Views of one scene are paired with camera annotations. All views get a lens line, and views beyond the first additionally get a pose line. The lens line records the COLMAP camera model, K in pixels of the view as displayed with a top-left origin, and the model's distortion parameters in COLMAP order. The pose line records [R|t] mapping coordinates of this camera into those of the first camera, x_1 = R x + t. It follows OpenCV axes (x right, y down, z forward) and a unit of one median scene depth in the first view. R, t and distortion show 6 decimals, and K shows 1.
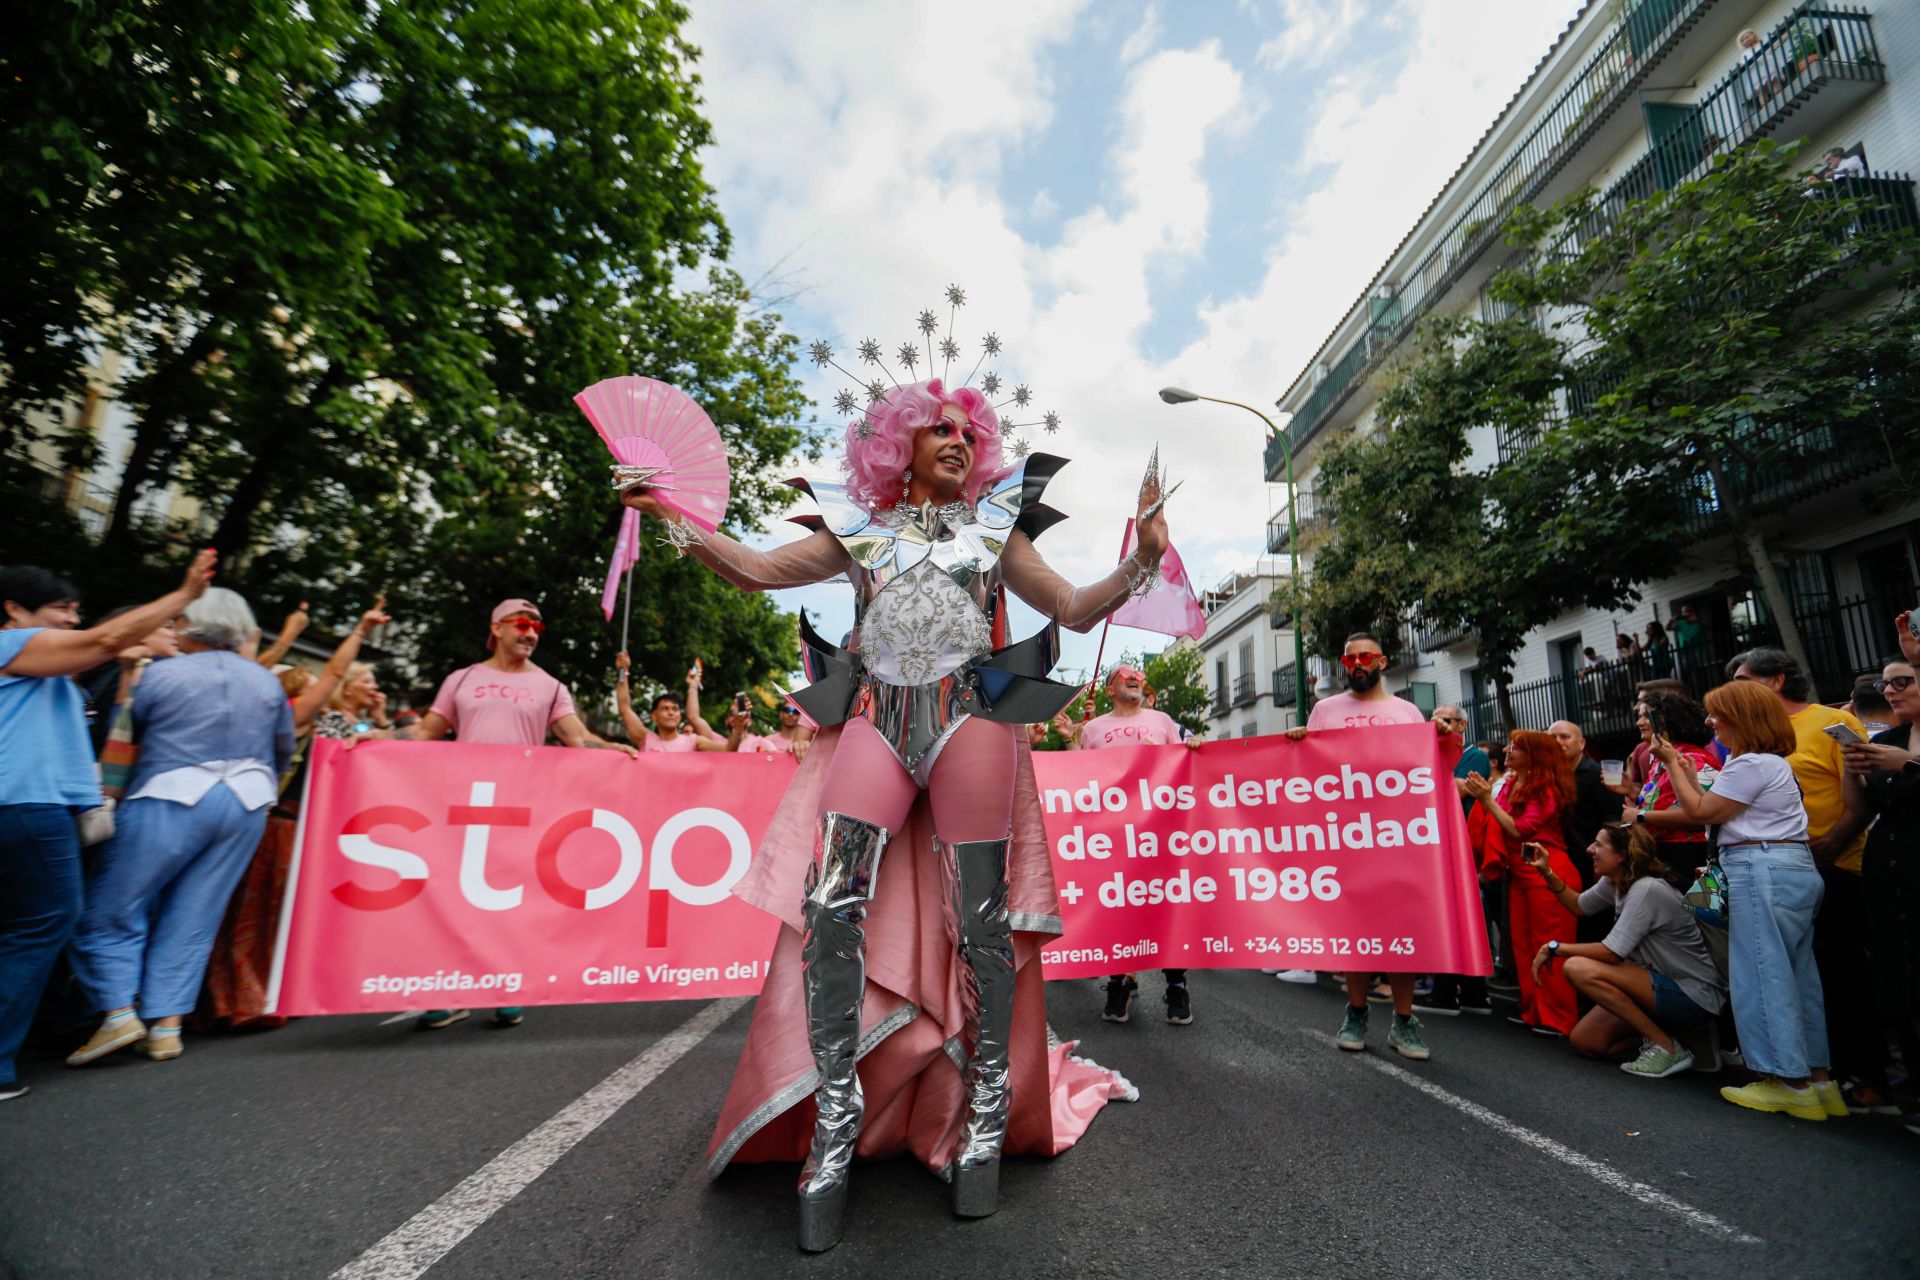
lens RADIAL K [[893.8, 0, 960.0], [0, 893.8, 640.0], [0, 0, 1]] dist [-0.046408, 0.022032]
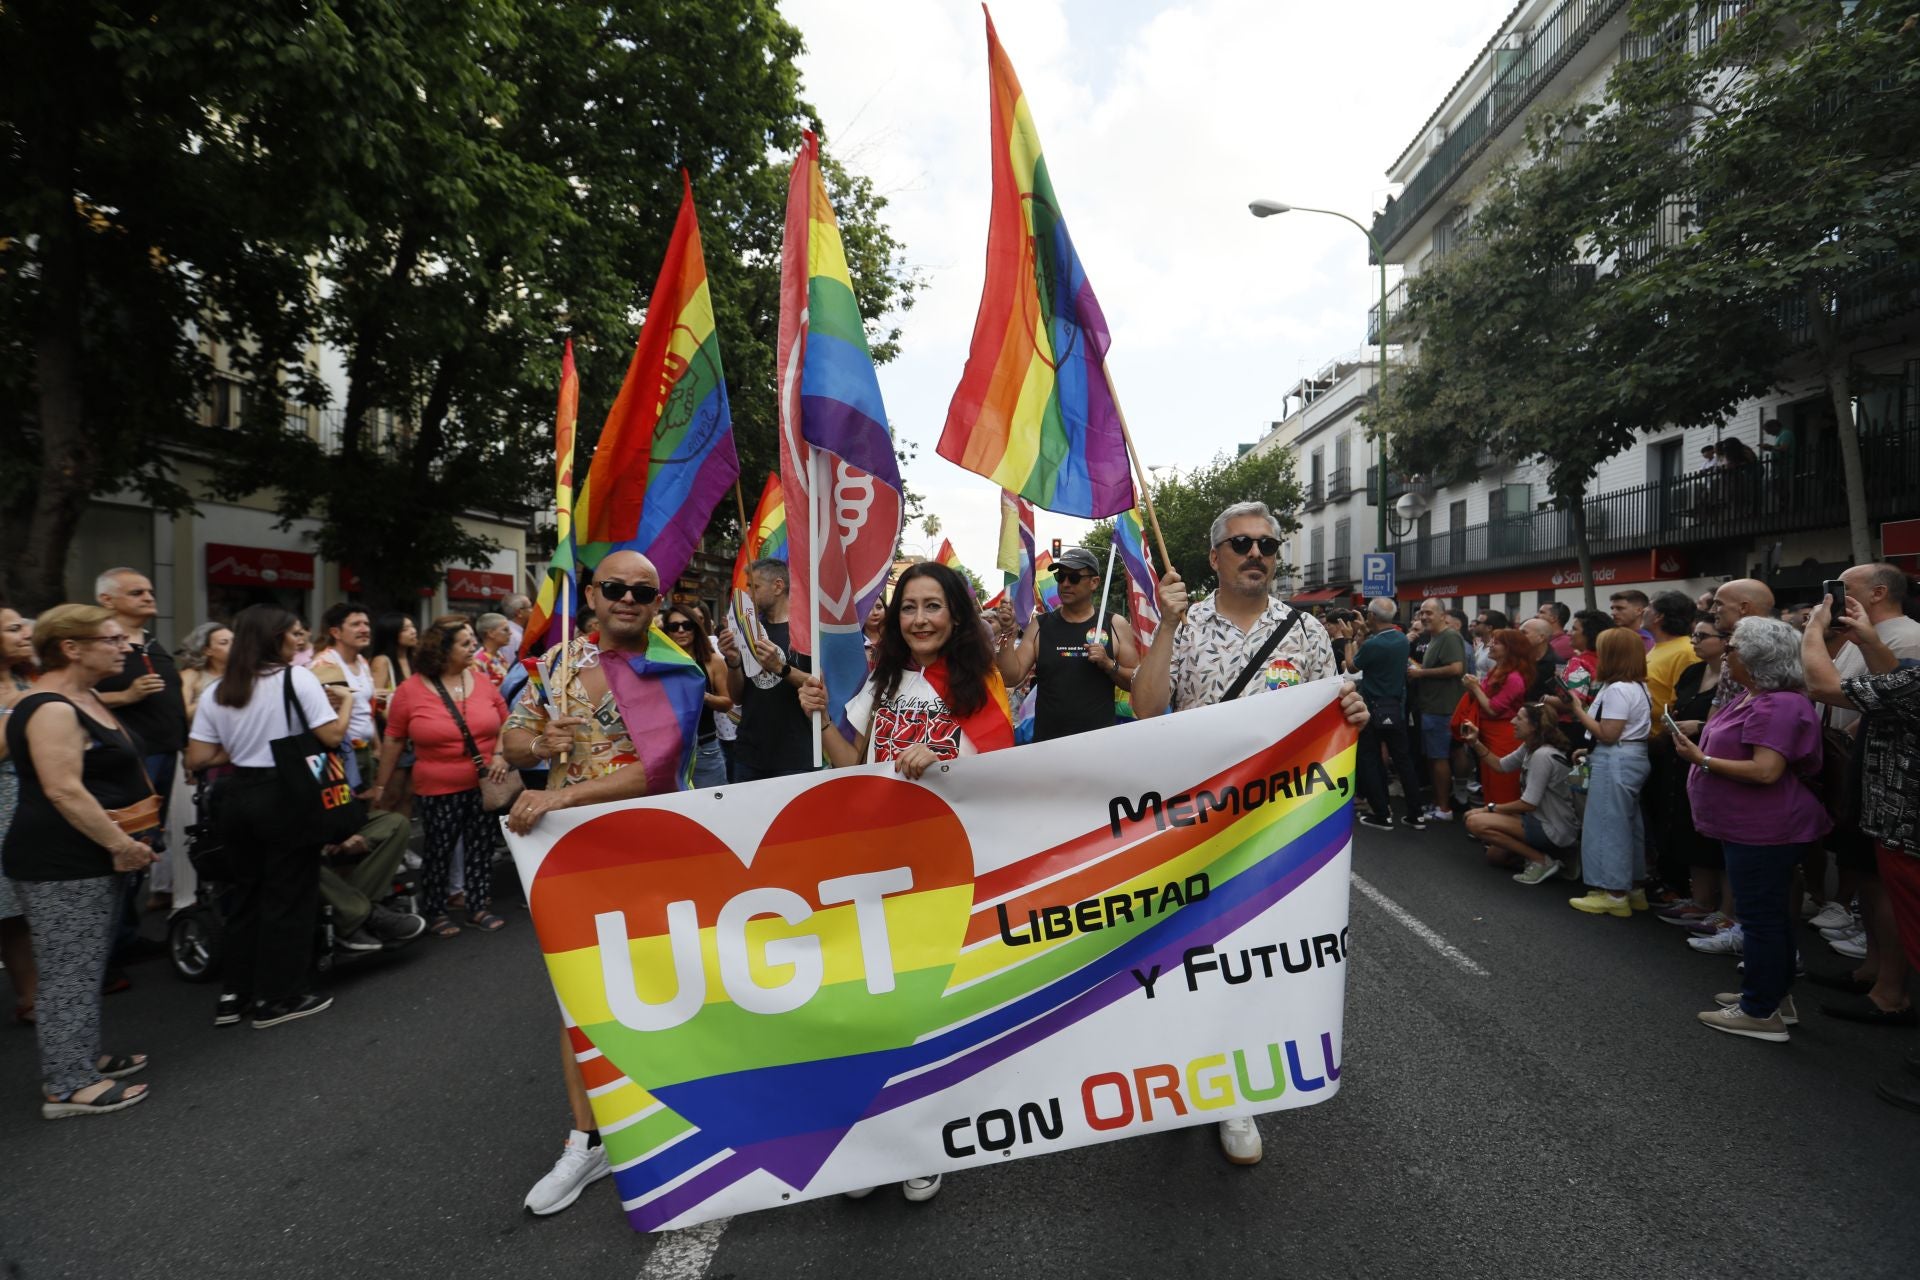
lens RADIAL K [[888.3, 0, 960.0], [0, 888.3, 640.0], [0, 0, 1]] dist [-0.000262, 0.000377]
pose [[0.993229, -0.037781, -0.109854, -0.002826], [0.062634, 0.970578, 0.232496, -0.061891], [0.097838, -0.237802, 0.966373, -0.093121]]
